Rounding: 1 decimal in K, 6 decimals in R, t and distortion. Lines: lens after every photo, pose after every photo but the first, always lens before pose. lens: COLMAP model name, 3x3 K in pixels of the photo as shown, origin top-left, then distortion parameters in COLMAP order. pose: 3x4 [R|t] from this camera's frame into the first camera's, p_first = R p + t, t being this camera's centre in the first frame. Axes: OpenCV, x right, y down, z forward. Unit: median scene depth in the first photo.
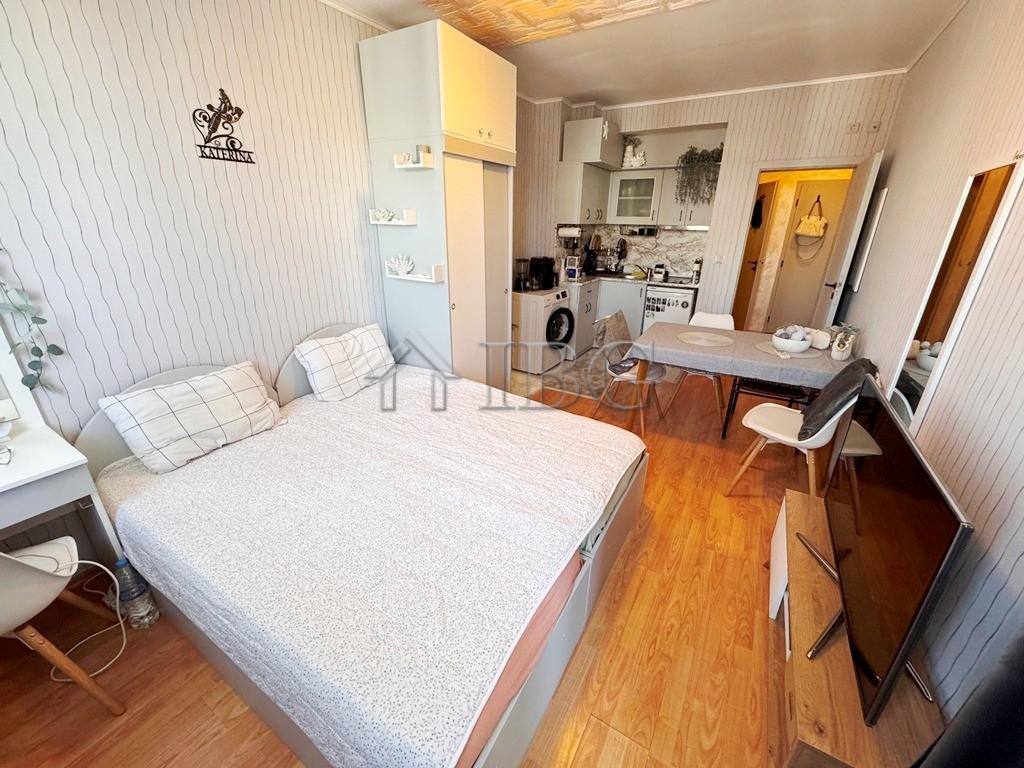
lens RADIAL K [[409.1, 0, 512.0], [0, 409.1, 384.0], [0, 0, 1]] dist [-0.001528, 0.000146]
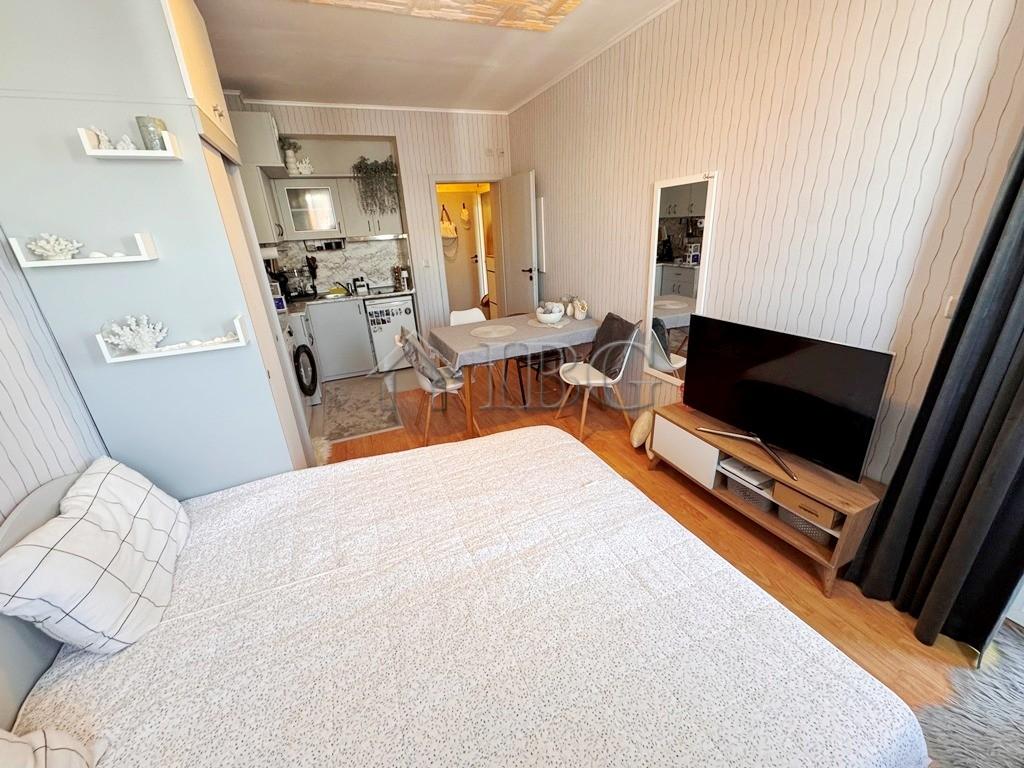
lens RADIAL K [[409.1, 0, 512.0], [0, 409.1, 384.0], [0, 0, 1]] dist [-0.001528, 0.000146]
pose [[0.574732, -0.336684, 0.745873, -0.267126], [0.356239, 0.923487, 0.142358, -0.083908], [-0.736734, 0.183891, 0.650697, 0.188624]]
